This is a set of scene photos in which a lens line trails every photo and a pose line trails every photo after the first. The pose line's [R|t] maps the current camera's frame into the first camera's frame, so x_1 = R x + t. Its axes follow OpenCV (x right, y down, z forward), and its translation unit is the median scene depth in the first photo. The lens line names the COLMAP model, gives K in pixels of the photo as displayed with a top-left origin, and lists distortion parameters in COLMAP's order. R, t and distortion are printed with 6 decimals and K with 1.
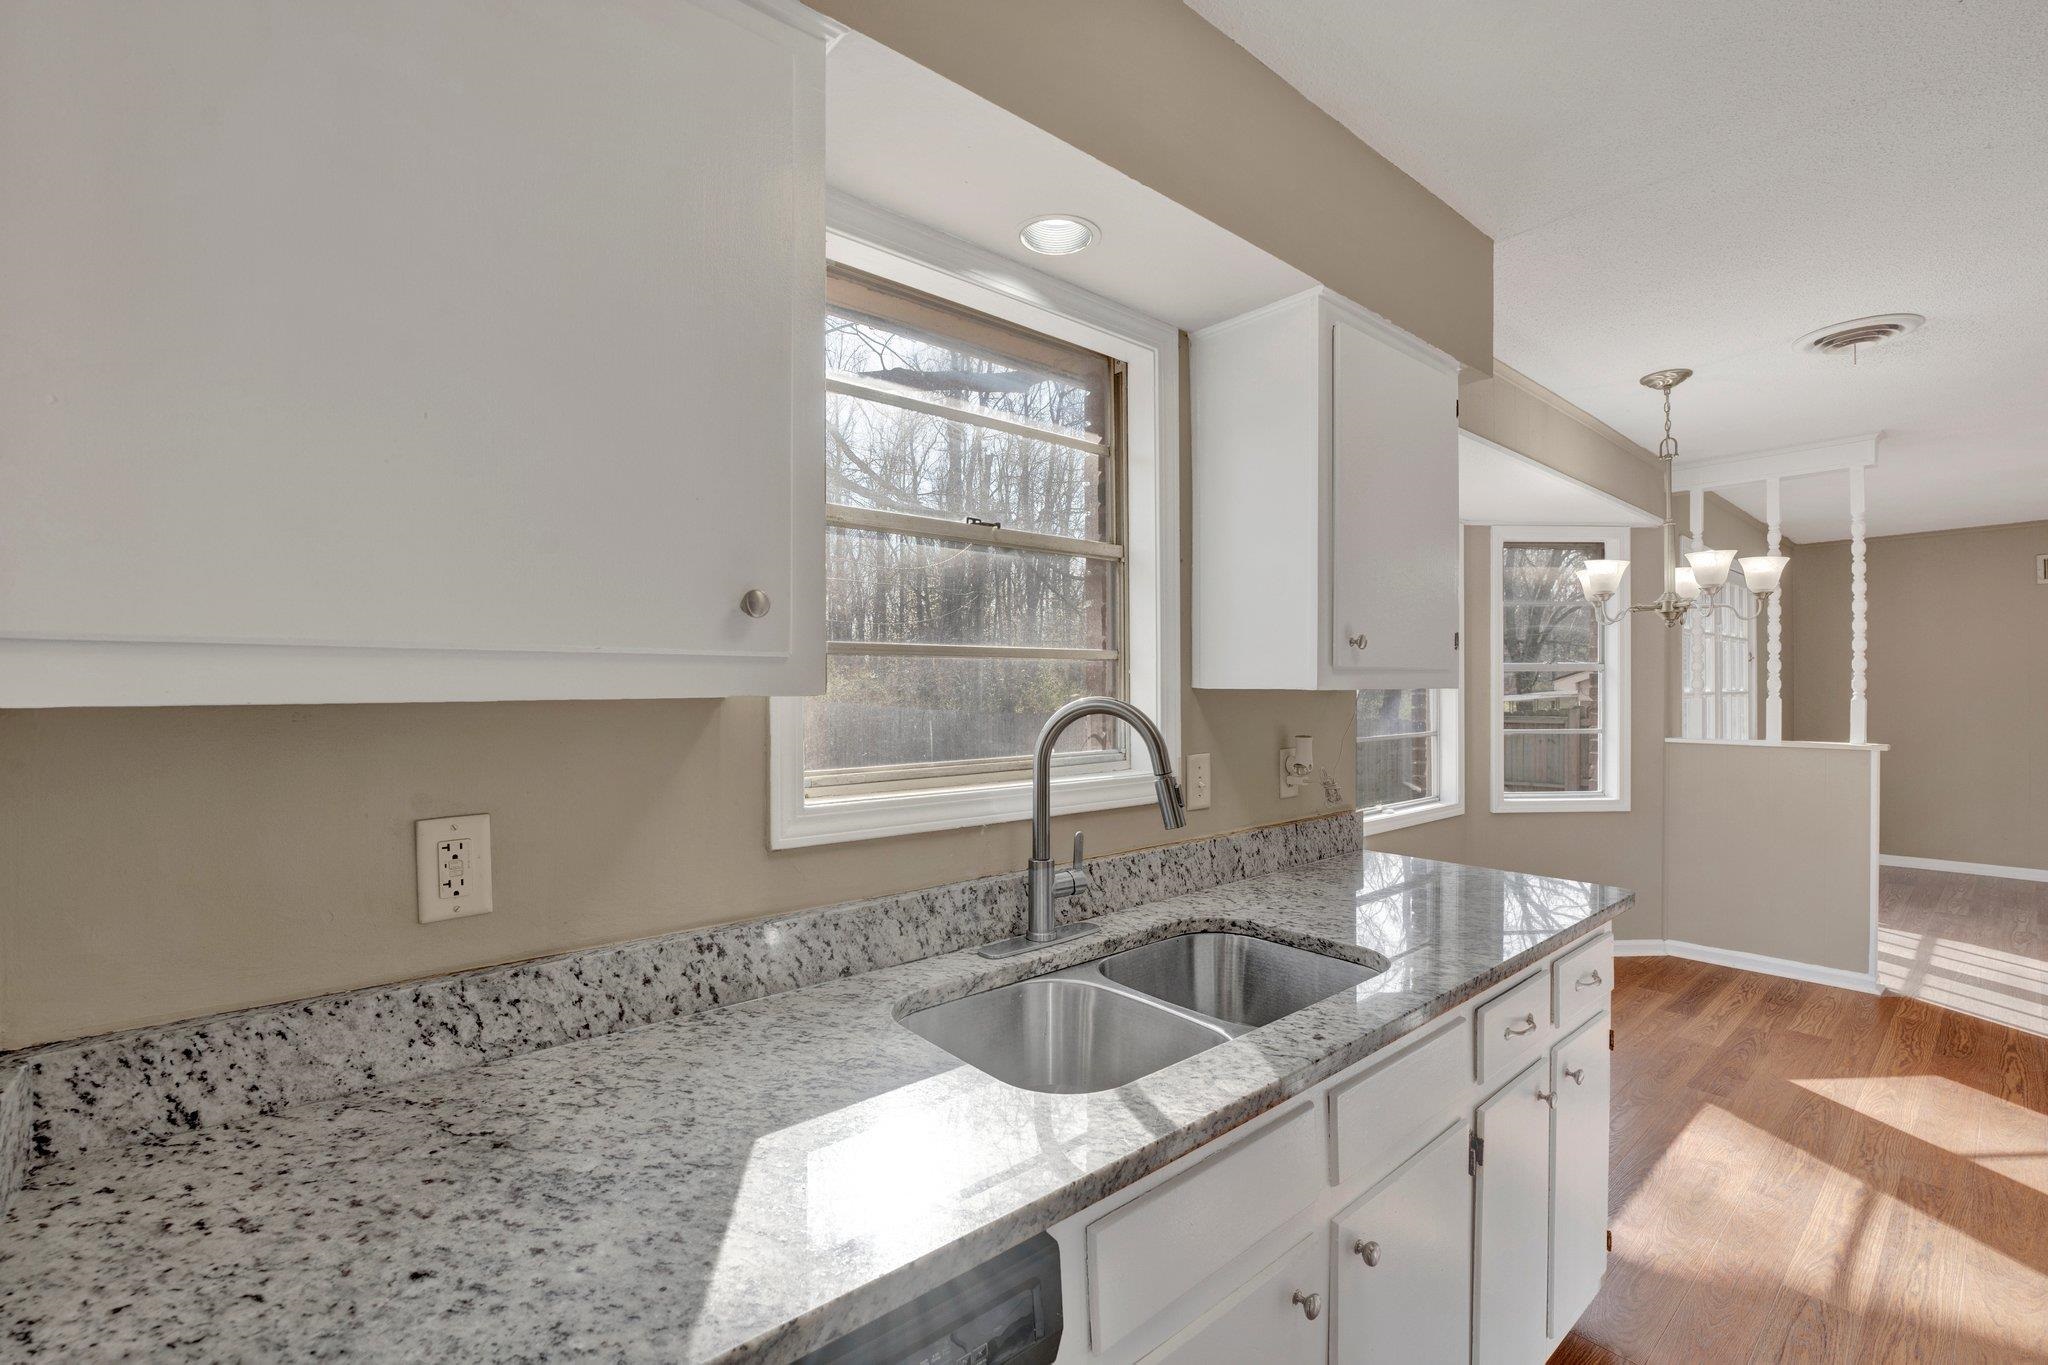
lens RADIAL K [[868.2, 0, 1021.2], [0, 868.2, 687.9], [0, 0, 1]] dist [-0.023017, 0.002219]
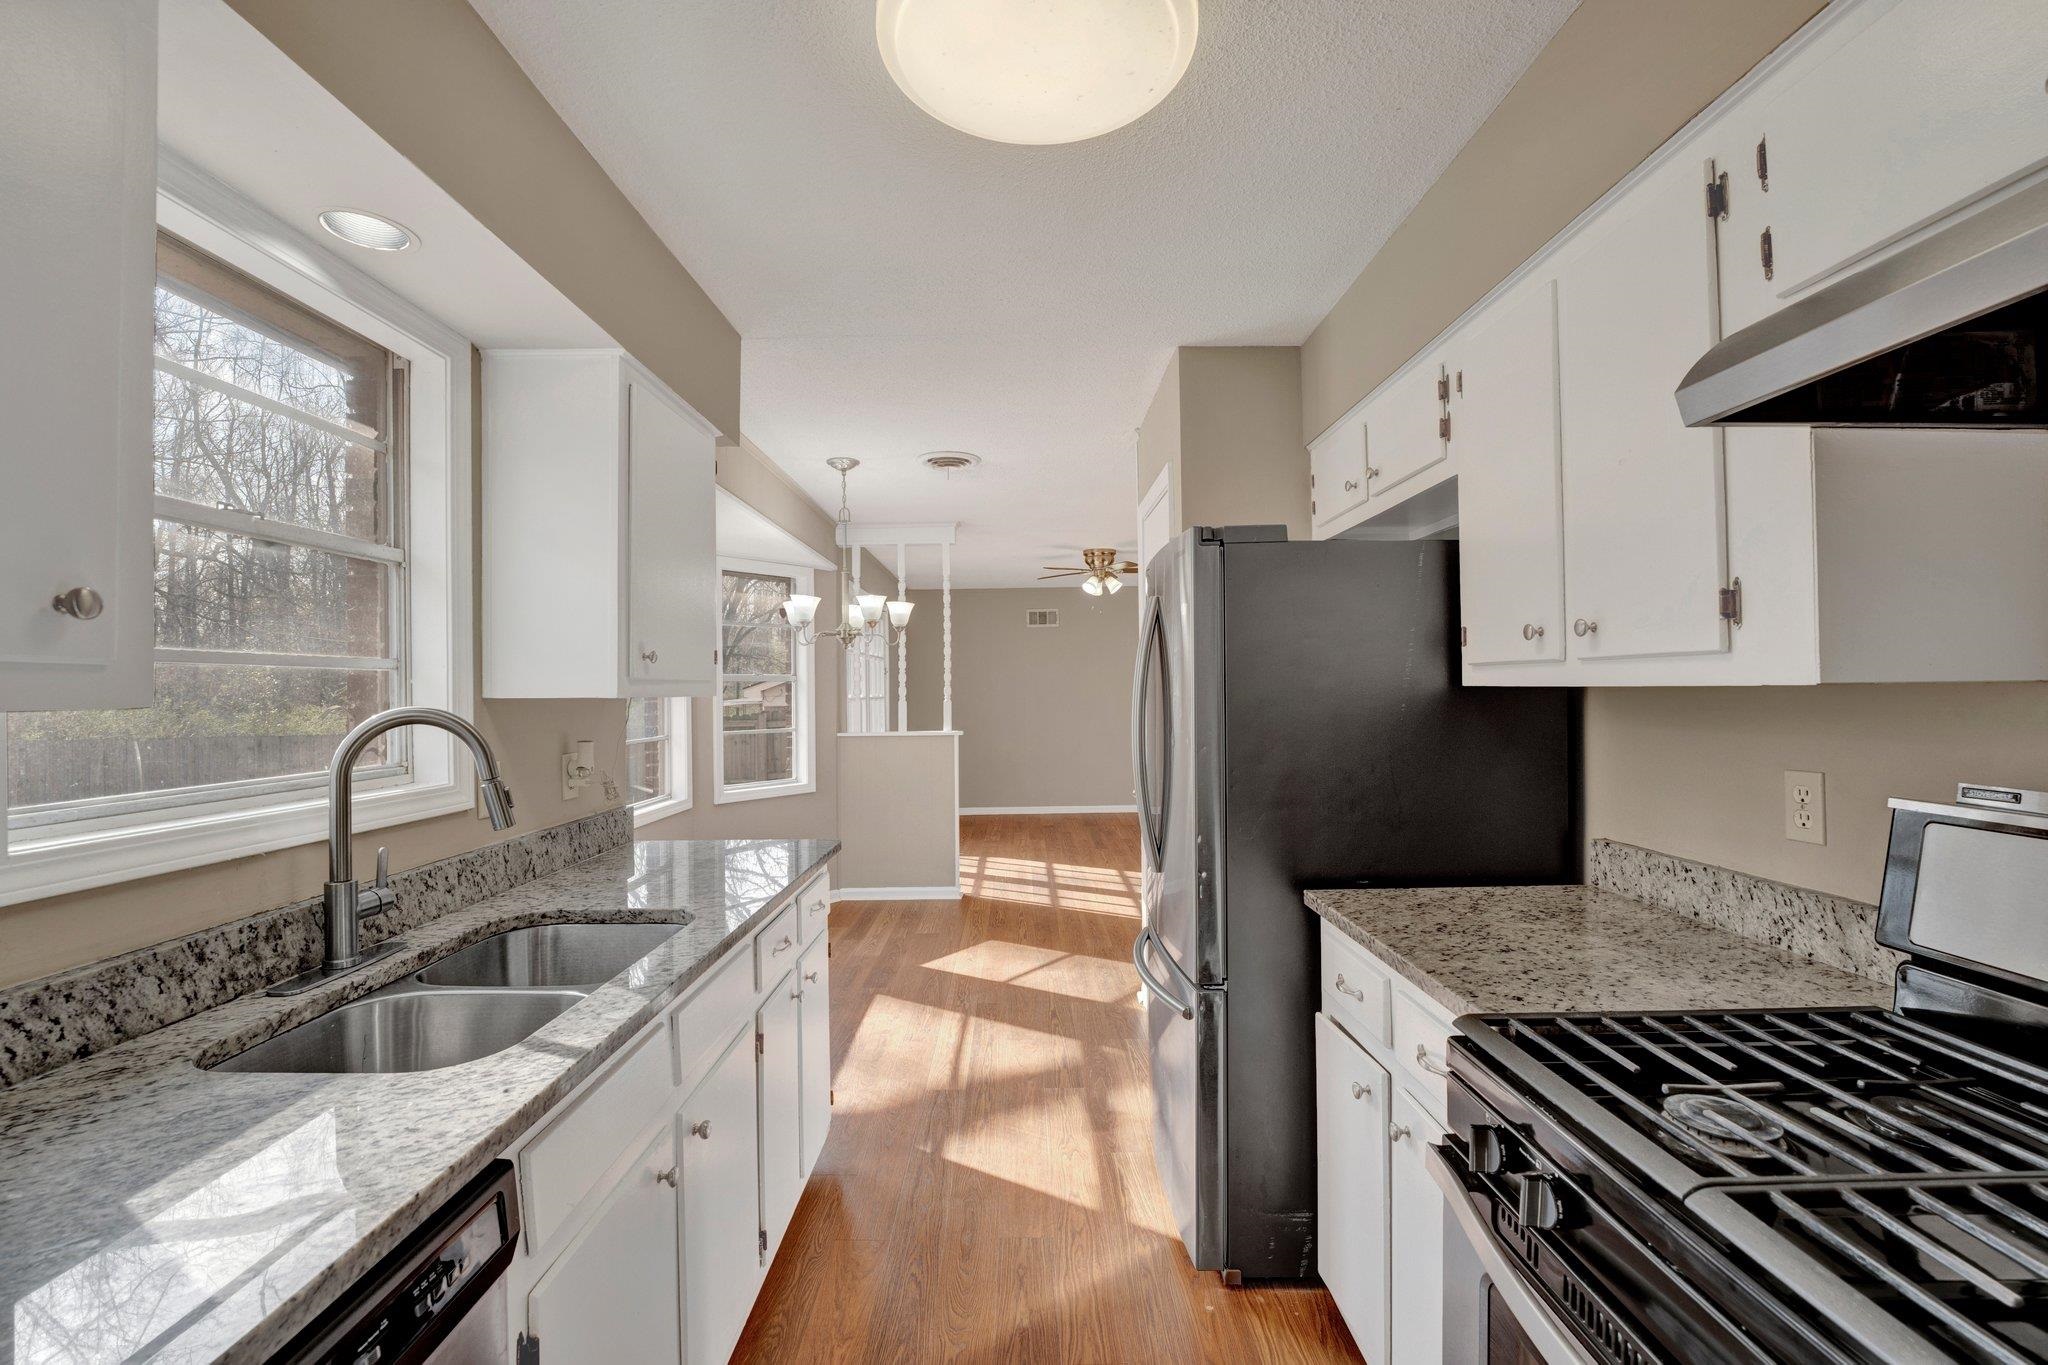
lens RADIAL K [[868.2, 0, 1021.1], [0, 868.2, 685.8], [0, 0, 1]] dist [-0.023017, 0.002219]
pose [[0.643250, -0.001152, 0.765656, -0.159454], [0.011233, 0.999905, -0.007933, 0.001040], [-0.765574, 0.013703, 0.643202, -0.122522]]
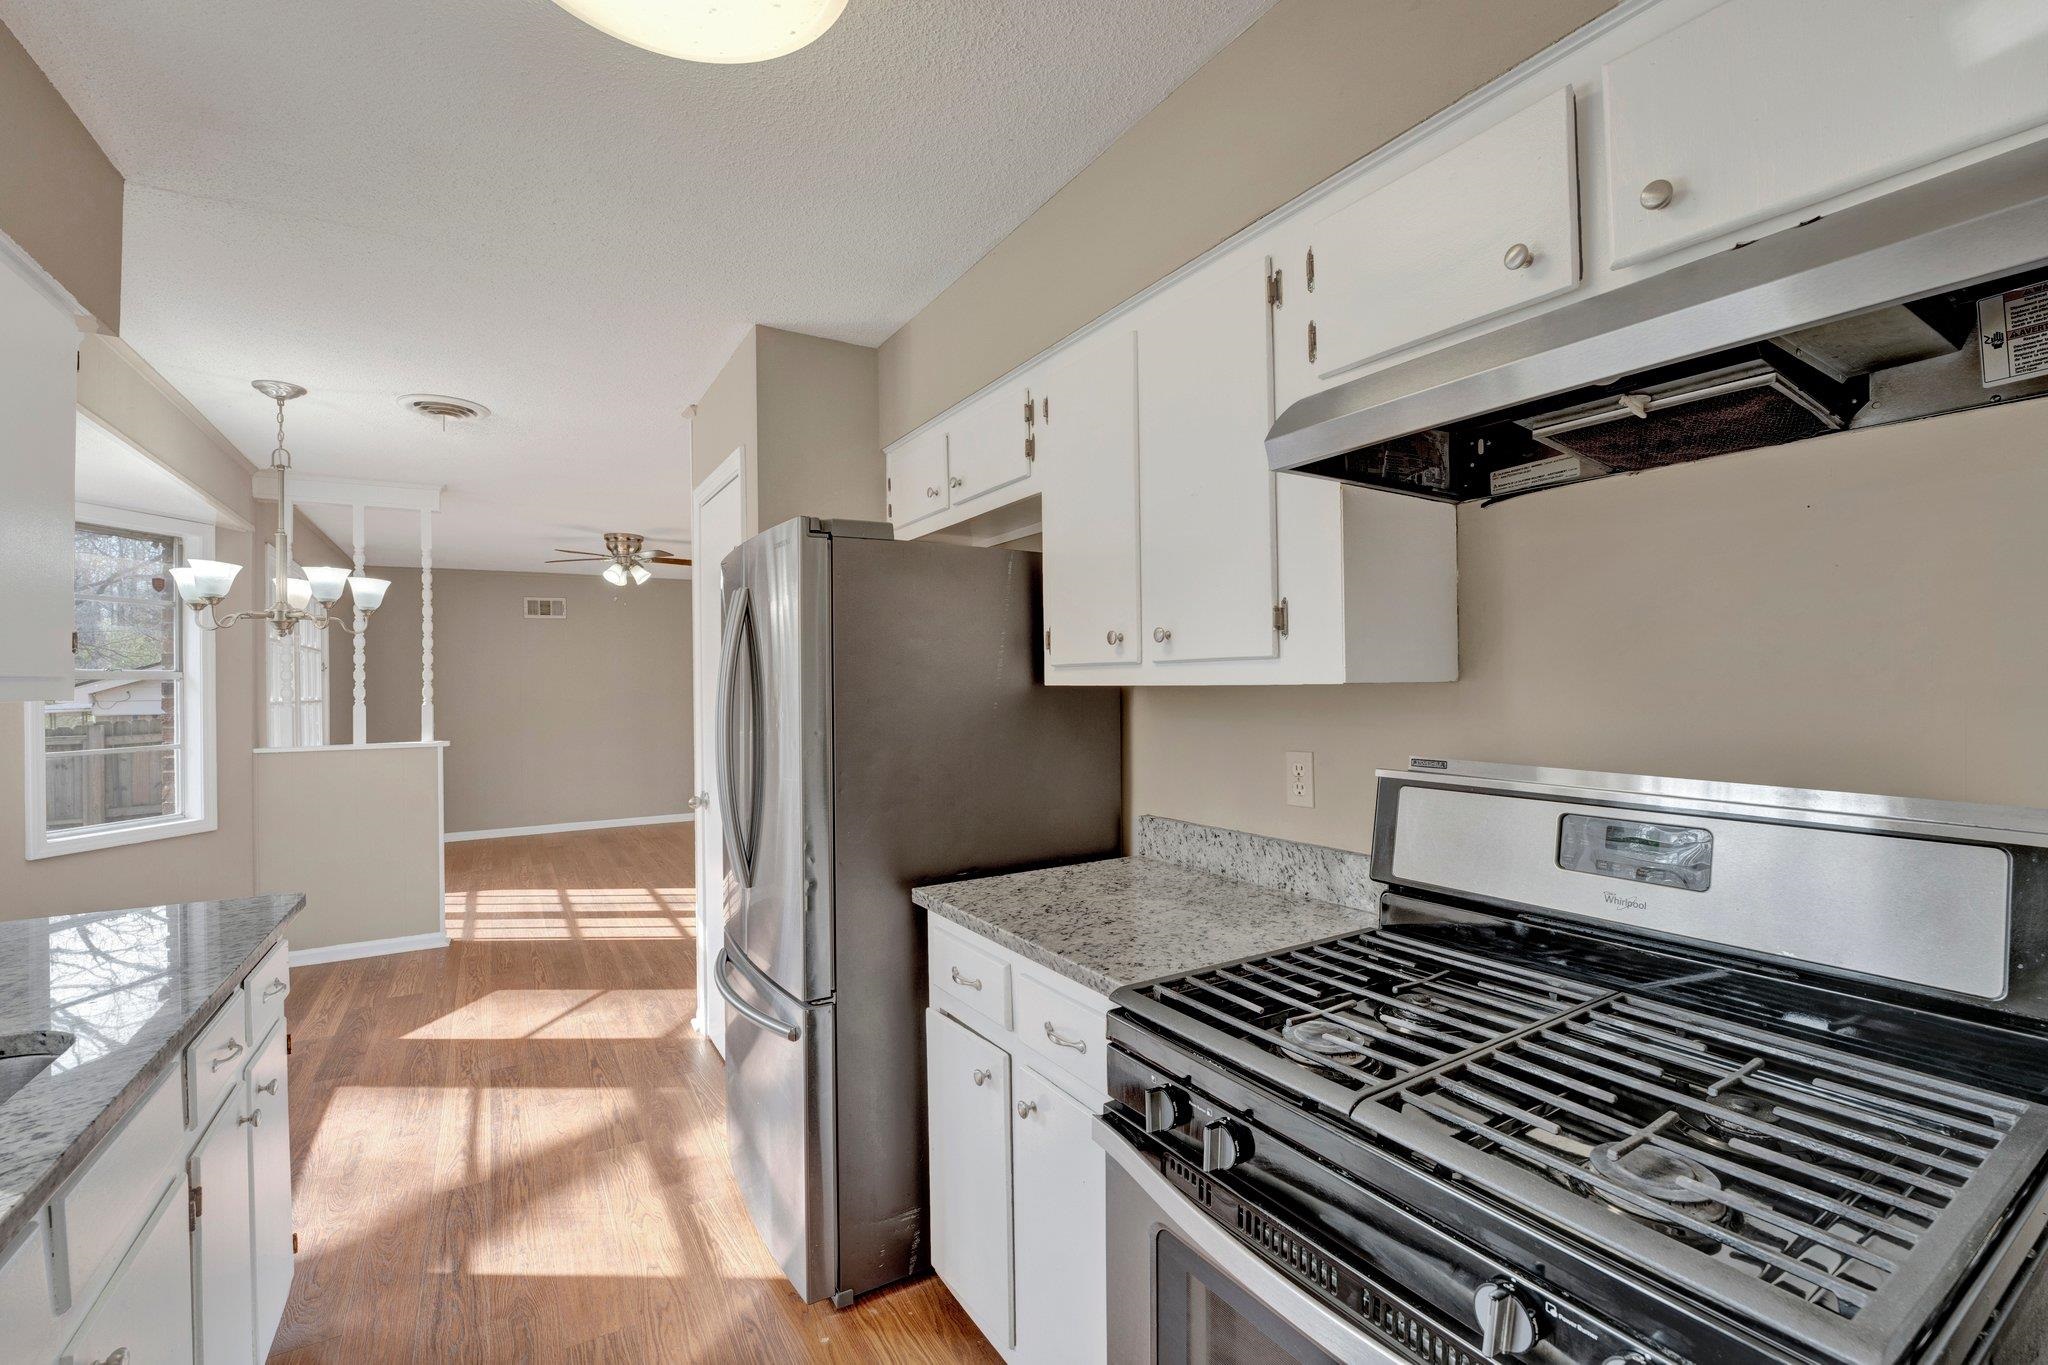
lens RADIAL K [[868.2, 0, 1020.2], [0, 868.2, 684.2], [0, 0, 1]] dist [-0.023017, 0.002219]
pose [[0.150320, 0.001169, 0.988637, -0.159221], [0.013725, 0.999900, -0.003269, 0.000687], [-0.988542, 0.014061, 0.150289, -0.011062]]
